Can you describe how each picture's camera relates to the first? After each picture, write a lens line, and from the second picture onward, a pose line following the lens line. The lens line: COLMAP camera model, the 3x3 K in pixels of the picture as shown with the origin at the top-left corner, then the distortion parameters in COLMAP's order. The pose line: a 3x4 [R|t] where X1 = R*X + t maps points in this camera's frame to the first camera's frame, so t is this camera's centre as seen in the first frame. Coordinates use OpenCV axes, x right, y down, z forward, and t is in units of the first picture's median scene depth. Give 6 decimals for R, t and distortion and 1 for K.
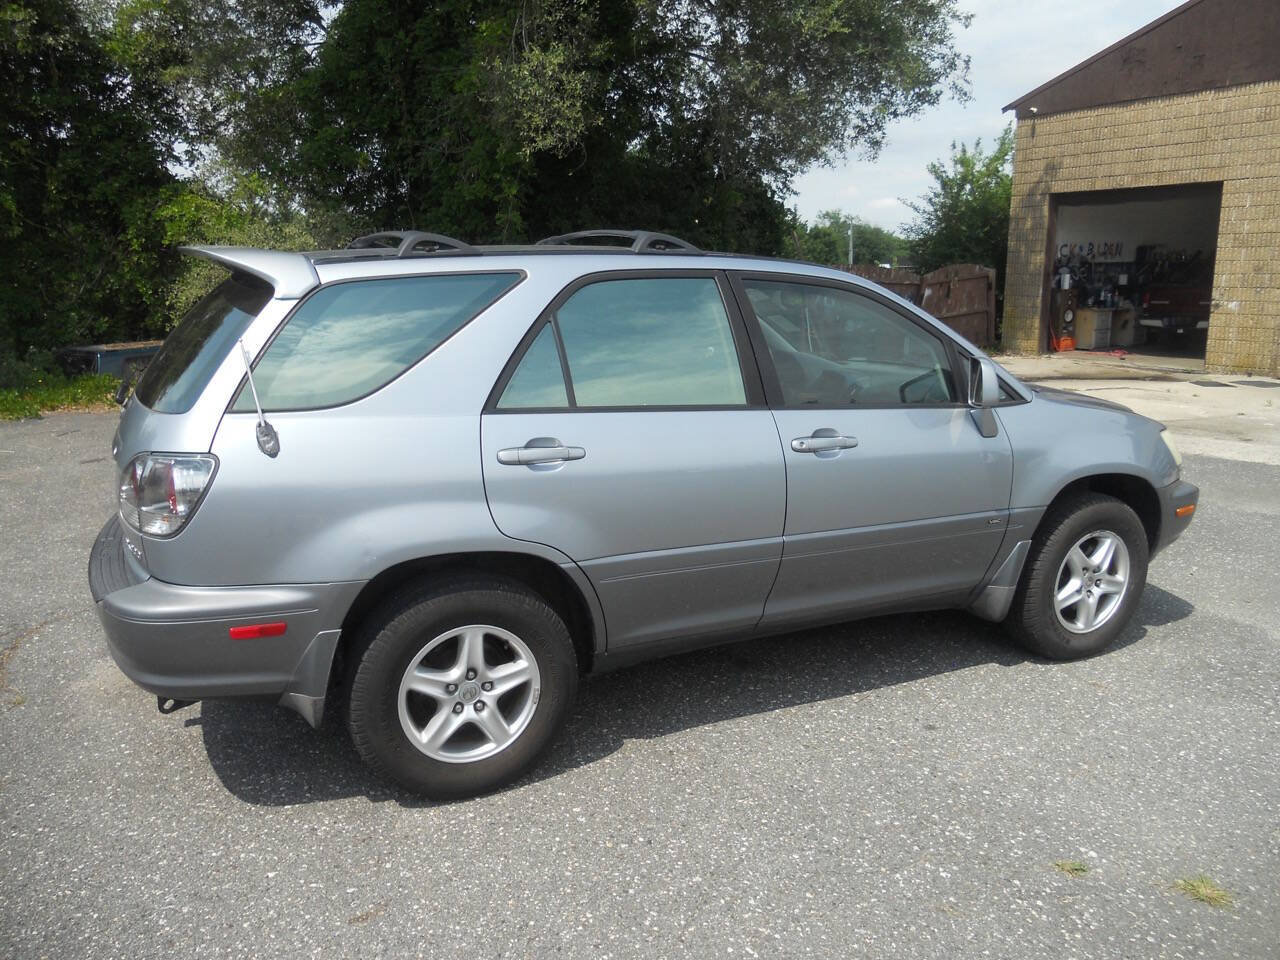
lens RADIAL K [[948.9, 0, 640.9], [0, 948.9, 485.9], [0, 0, 1]] dist [0.000895, -0.061849]
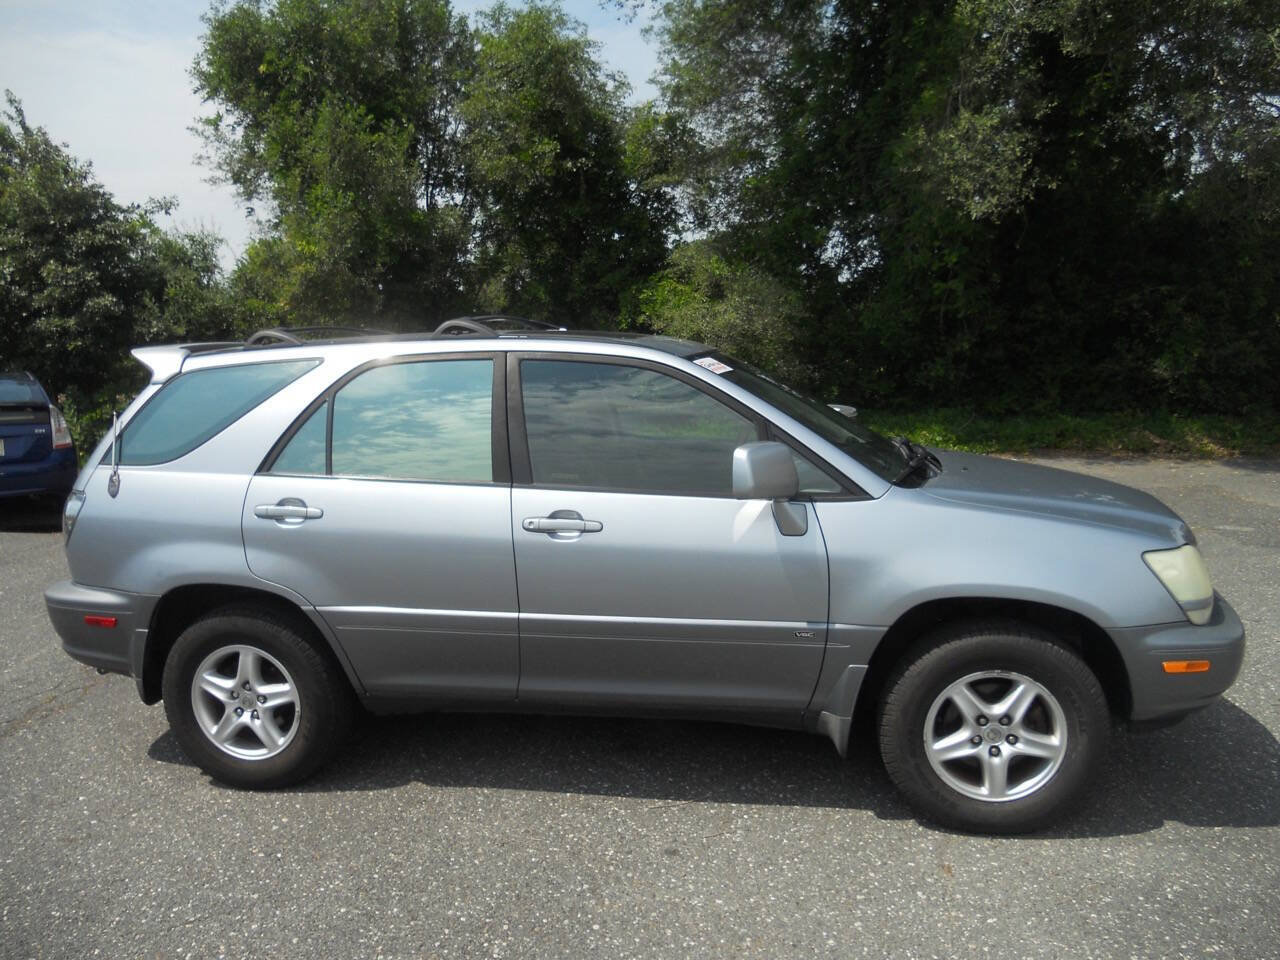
lens RADIAL K [[953.9, 0, 643.5], [0, 953.9, 485.6], [0, 0, 1]] dist [-0.026575, 0.004713]
pose [[0.823020, 0.057126, -0.565133, 0.801493], [-0.096358, 0.994551, -0.039796, -0.052031], [0.559780, 0.087208, 0.824040, 0.222108]]
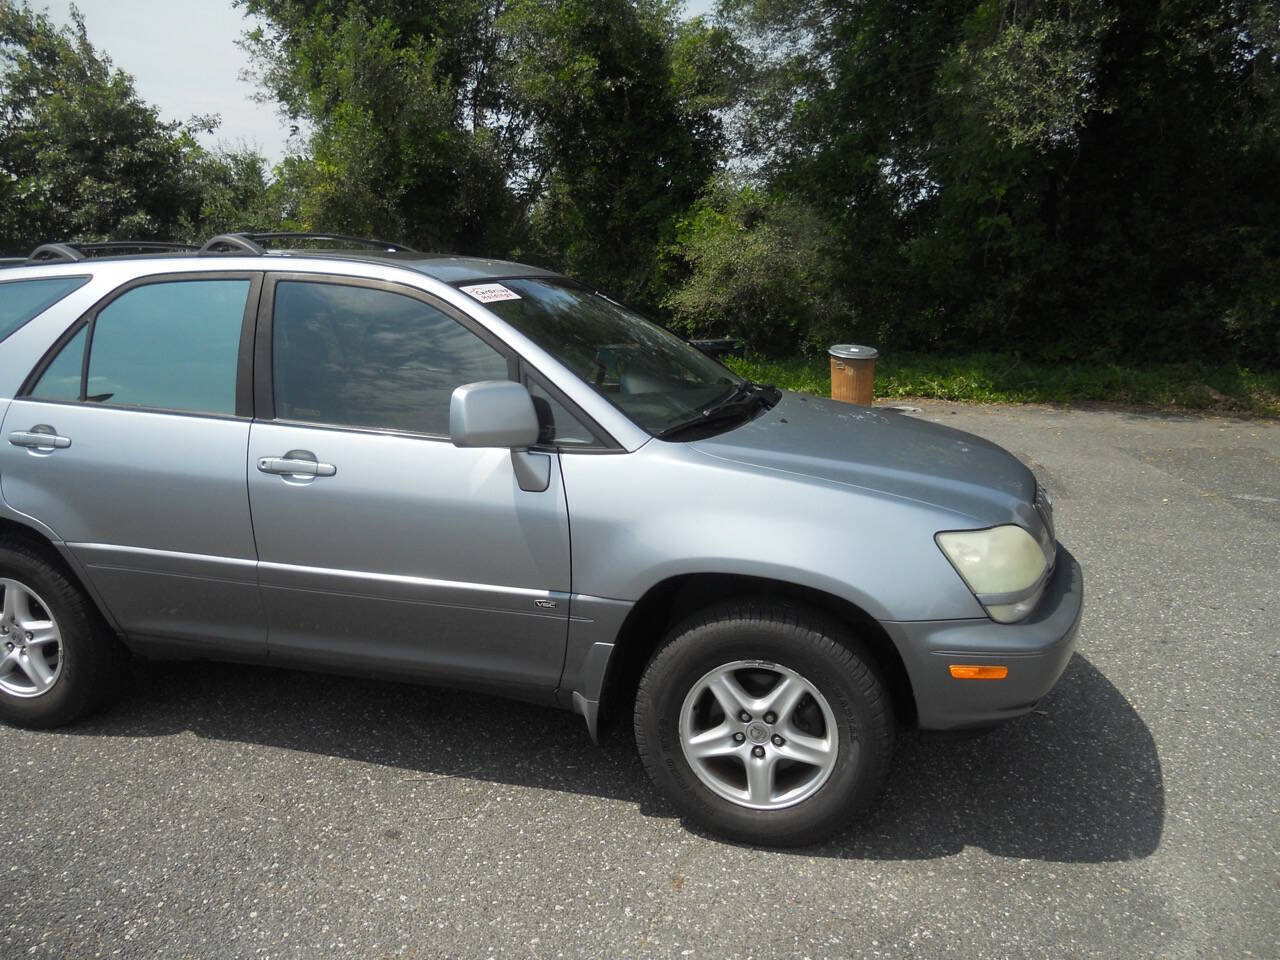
lens RADIAL K [[952.2, 0, 636.9], [0, 952.2, 486.9], [0, 0, 1]] dist [-0.020256, -0.006452]
pose [[0.763604, 0.133170, -0.631802, 0.973664], [-0.138905, 0.989470, 0.040677, -0.103132], [0.630566, 0.056700, 0.774062, 0.507442]]
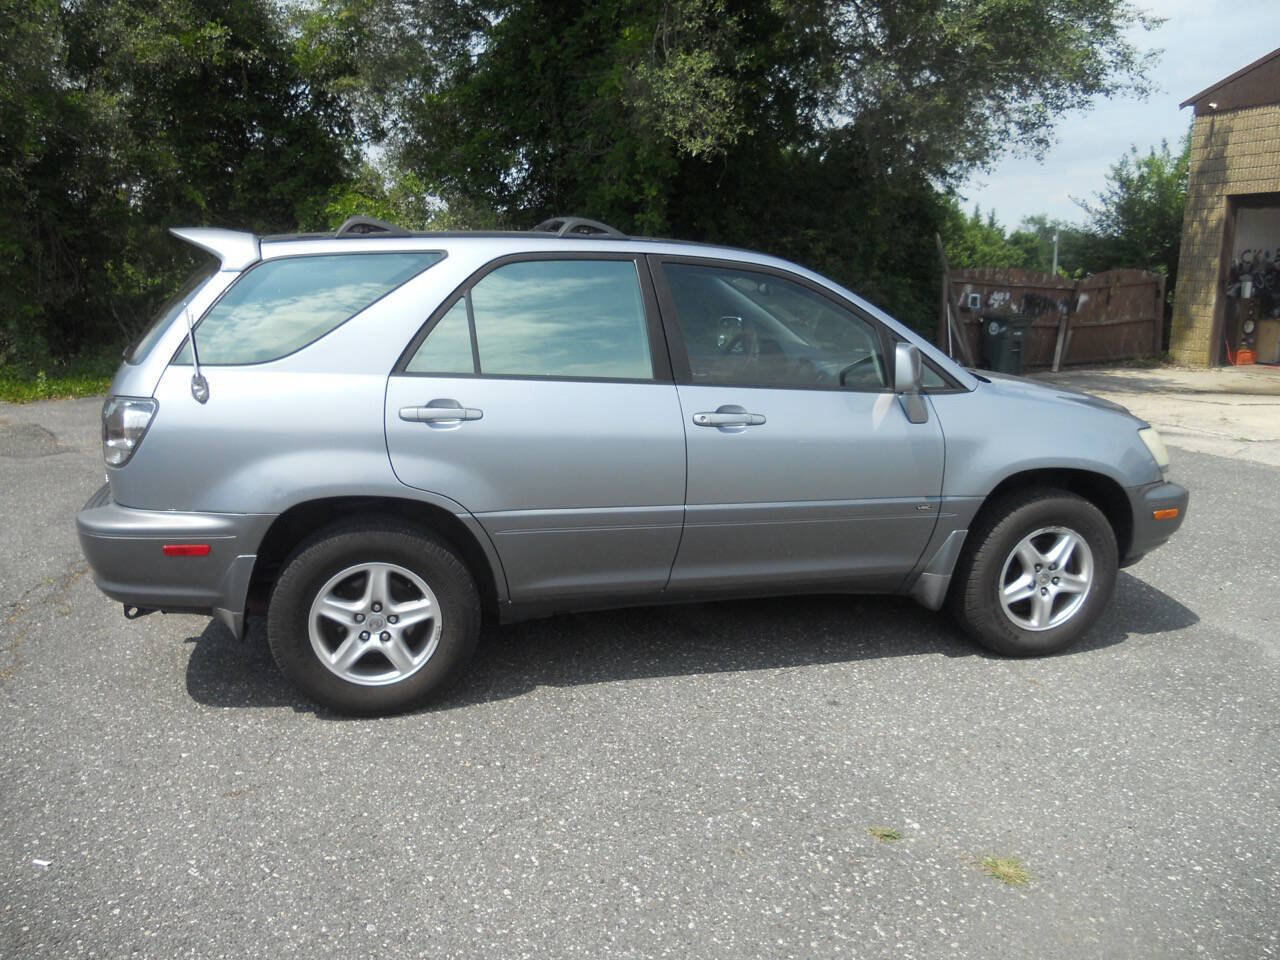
lens RADIAL K [[952.2, 0, 636.9], [0, 952.2, 486.9], [0, 0, 1]] dist [-0.020256, -0.006452]
pose [[0.982001, 0.052920, -0.181310, 0.281187], [-0.053342, 0.998573, 0.002551, 0.032033], [0.181186, 0.007166, 0.983423, -0.050311]]
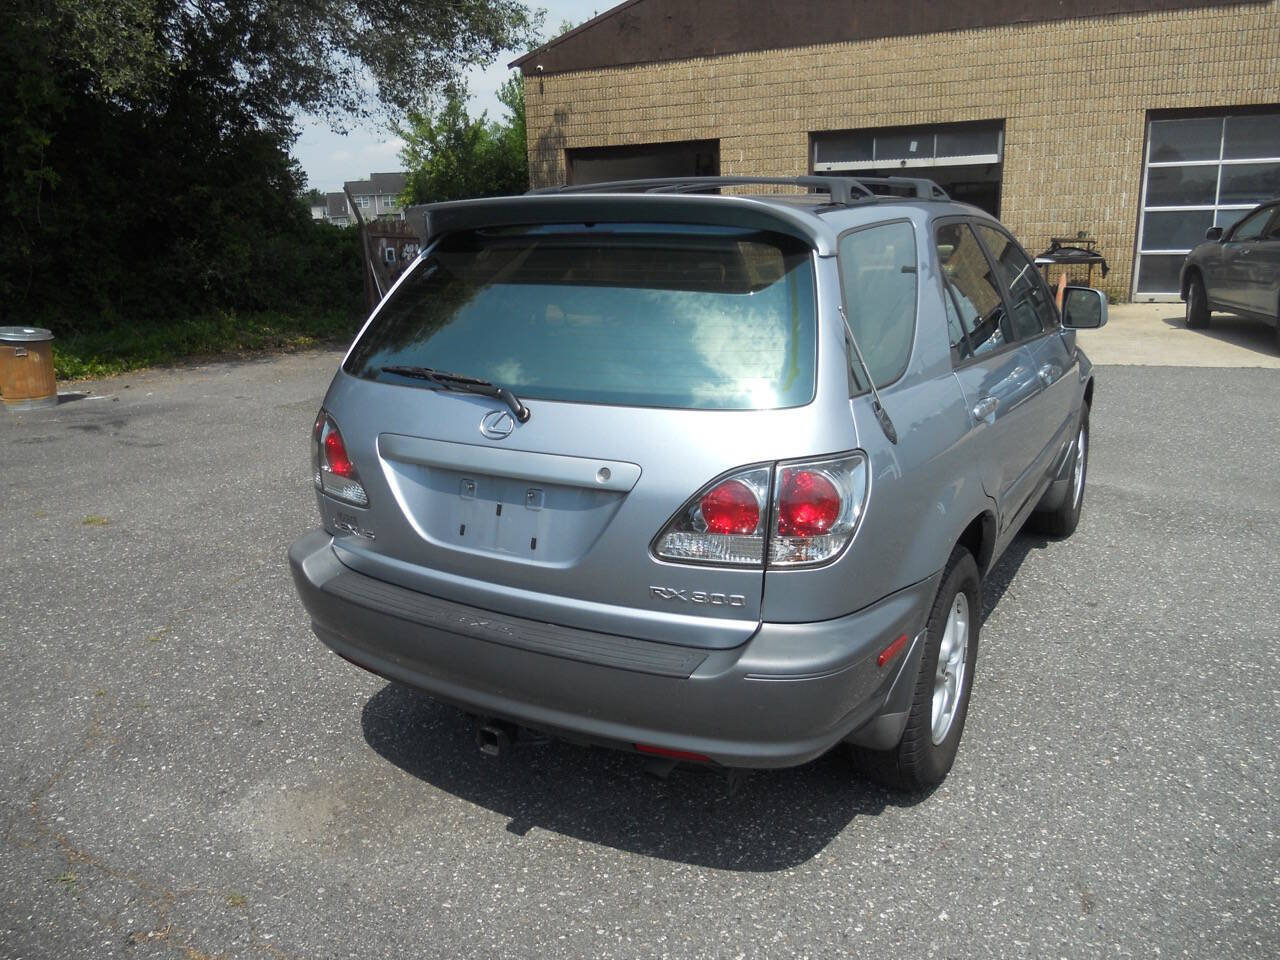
lens RADIAL K [[966.1, 0, 634.7], [0, 966.1, 475.6], [0, 0, 1]] dist [-0.036783, -0.002092]
pose [[0.824963, -0.161224, 0.541704, -0.915197], [0.145681, 0.986722, 0.071814, -0.081252], [-0.546089, 0.019672, 0.837496, 0.363179]]
